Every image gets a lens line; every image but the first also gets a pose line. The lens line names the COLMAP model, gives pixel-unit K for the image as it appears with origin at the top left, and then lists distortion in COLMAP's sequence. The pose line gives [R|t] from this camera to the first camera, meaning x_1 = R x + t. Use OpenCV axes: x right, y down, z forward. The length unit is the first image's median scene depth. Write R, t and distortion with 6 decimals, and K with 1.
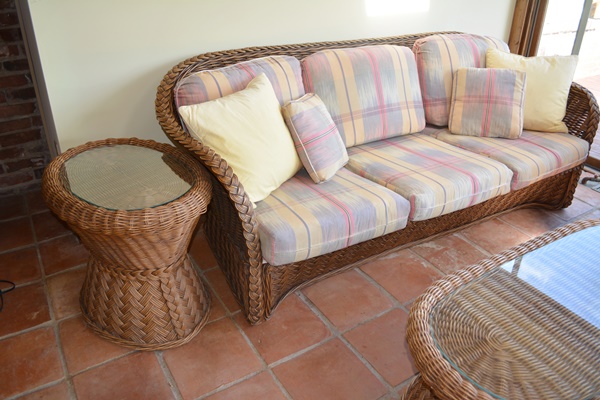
lens RADIAL K [[468.4, 0, 300.0], [0, 468.4, 200.0], [0, 0, 1]] dist [-0.082499, 0.002366]
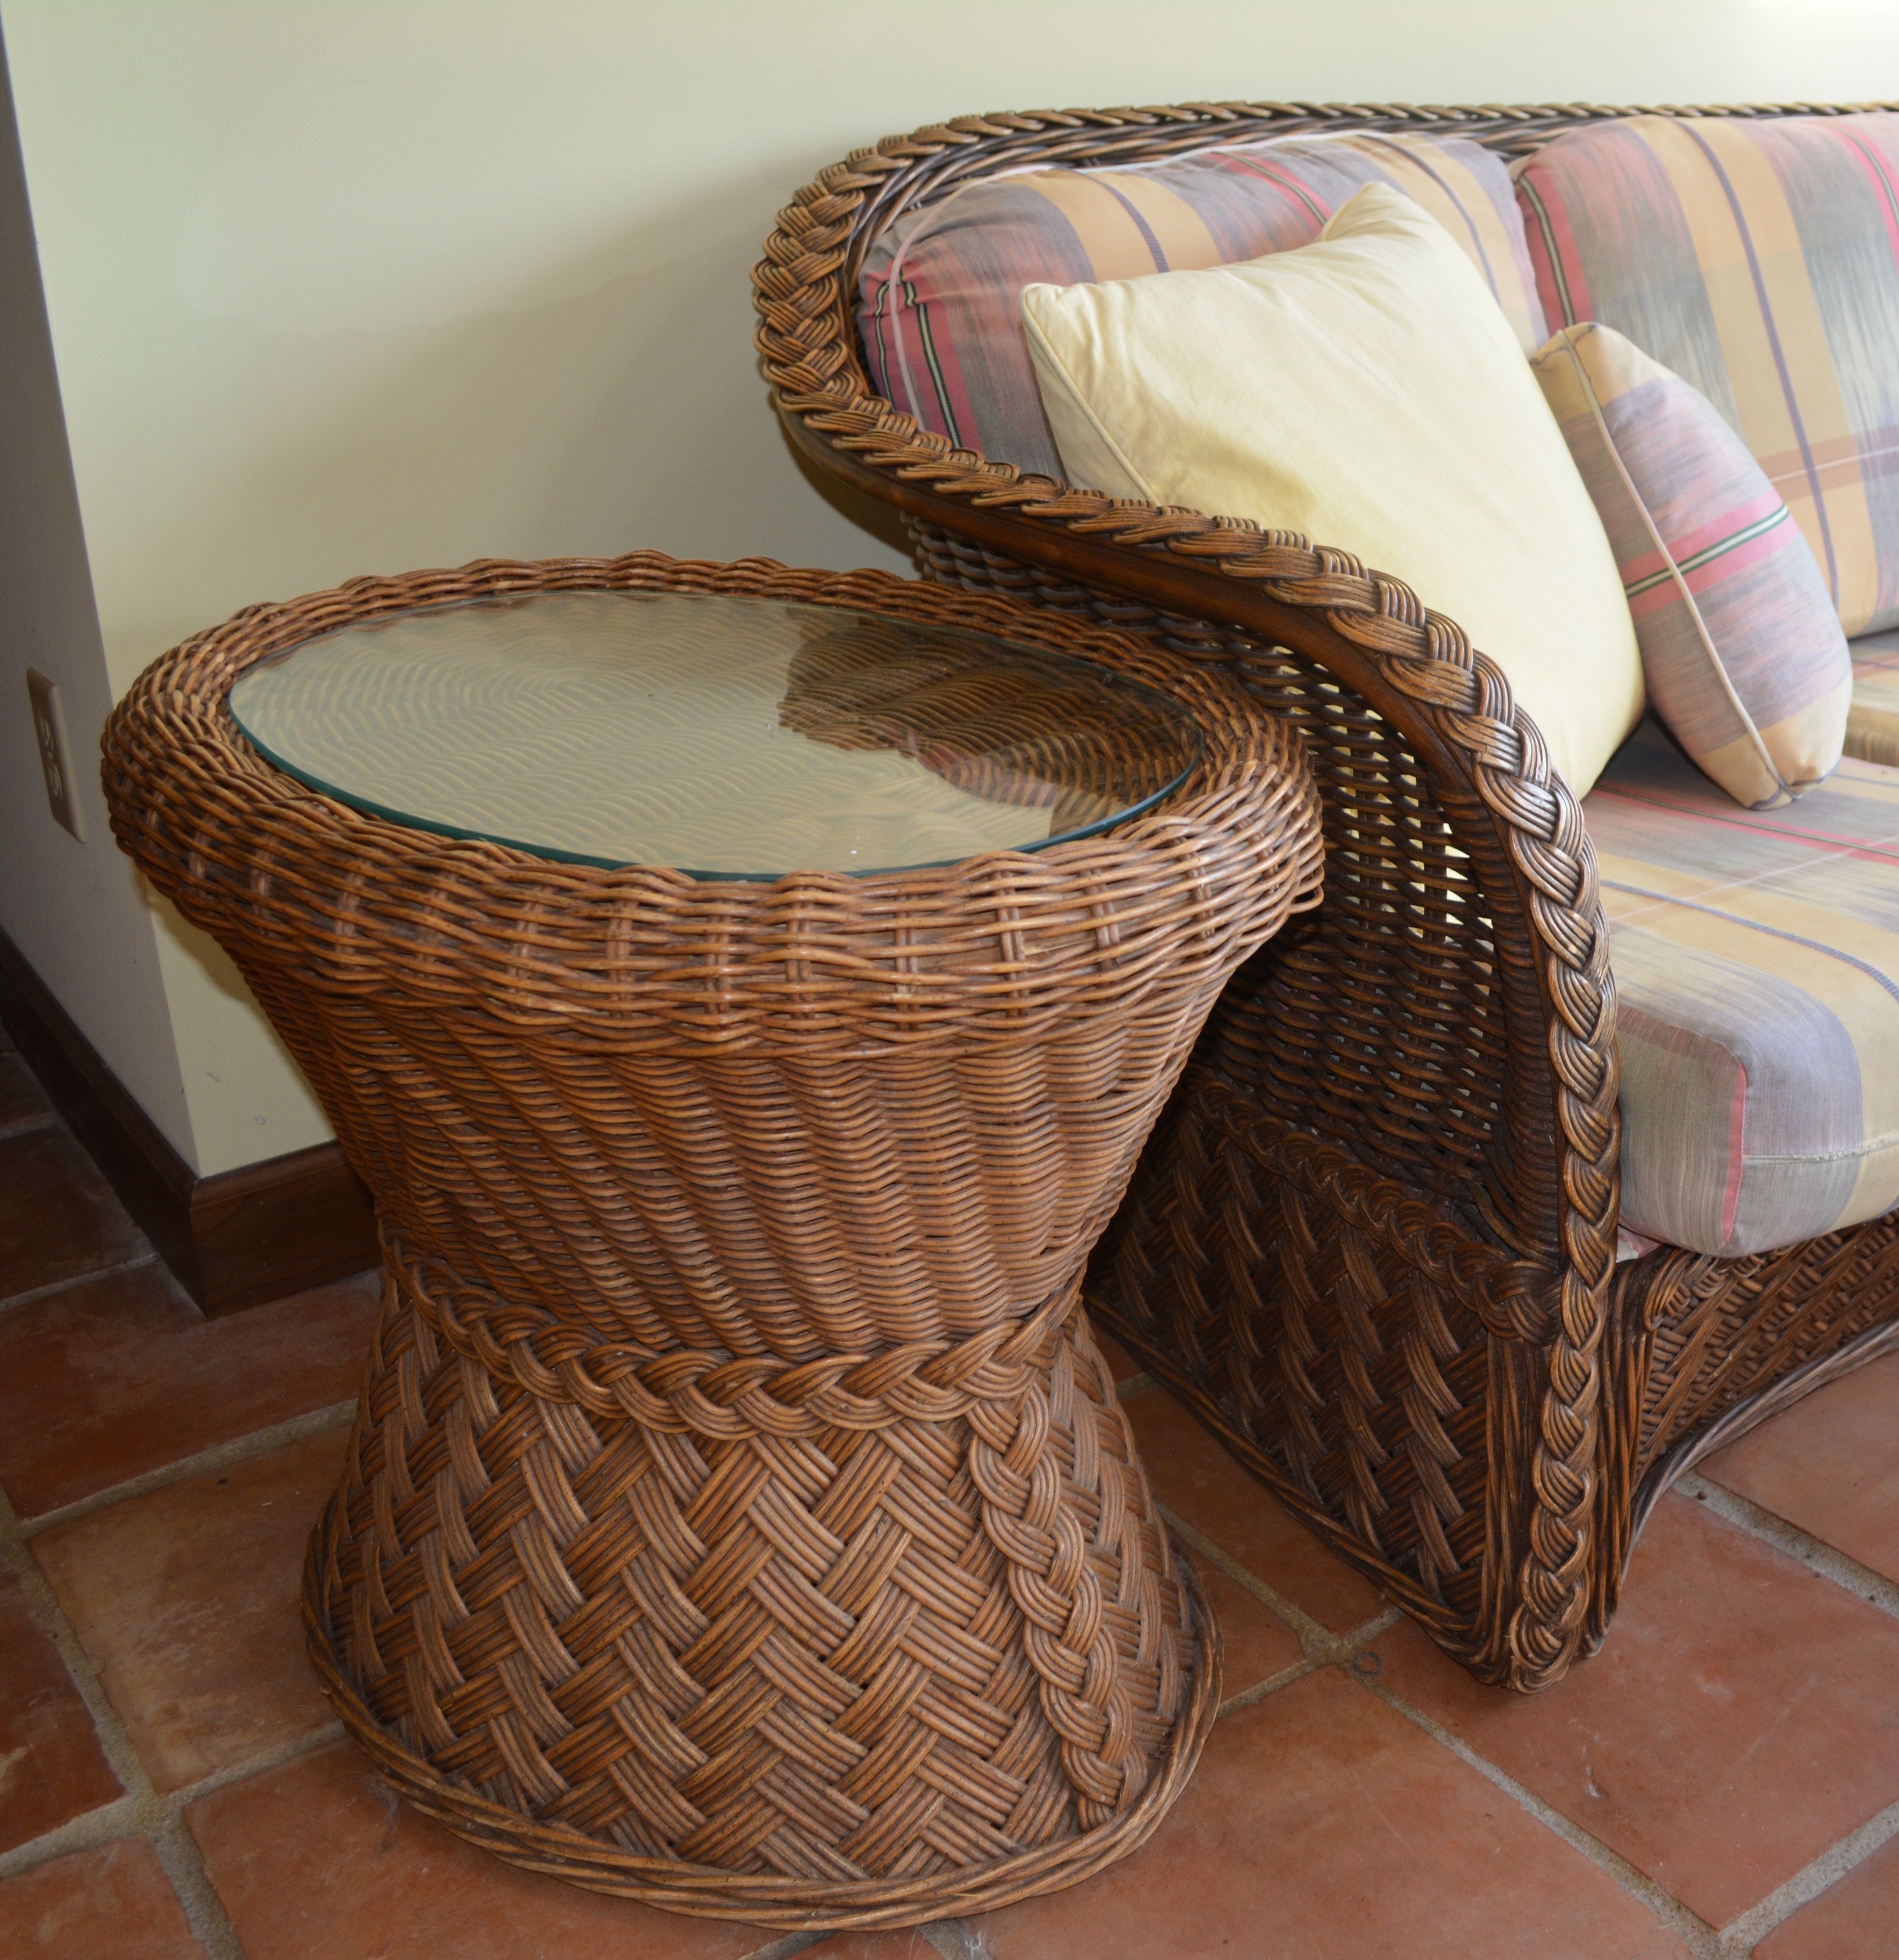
lens RADIAL K [[2293.3, 0, 1252.4], [0, 2293.3, 981.3], [0, 0, 1]] dist [-0.065518, -0.013801]
pose [[0.991953, -0.057993, 0.112542, -0.213349], [0.068842, 0.993090, -0.095038, 0.082469], [-0.106253, 0.102021, 0.989092, 0.196317]]
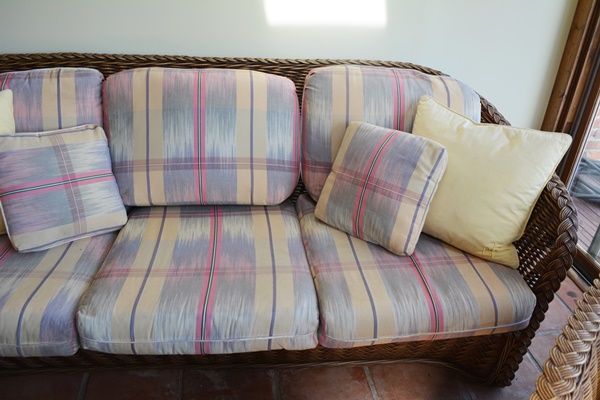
lens RADIAL K [[468.4, 0, 300.0], [0, 468.4, 200.0], [0, 0, 1]] dist [-0.082499, 0.002366]
pose [[0.914838, 0.232754, -0.329995, 0.585139], [-0.230879, 0.971920, 0.045459, -0.220682], [0.331310, 0.034601, 0.942887, 0.429239]]
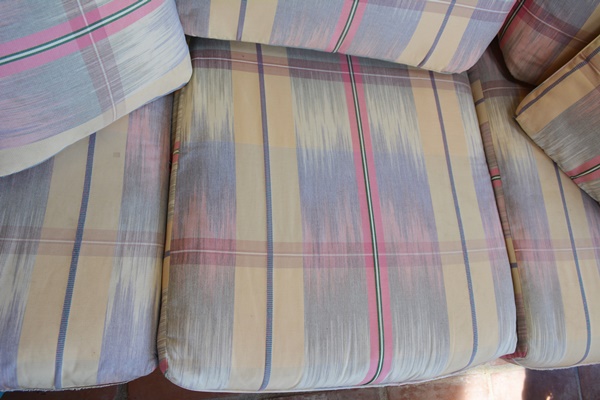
lens RADIAL K [[468.4, 0, 300.0], [0, 468.4, 200.0], [0, 0, 1]] dist [-0.082499, 0.002366]
pose [[0.855534, 0.511659, 0.079161, 0.202143], [-0.440093, 0.638128, 0.631753, -0.301412], [0.272728, -0.575324, 0.771117, 0.703158]]
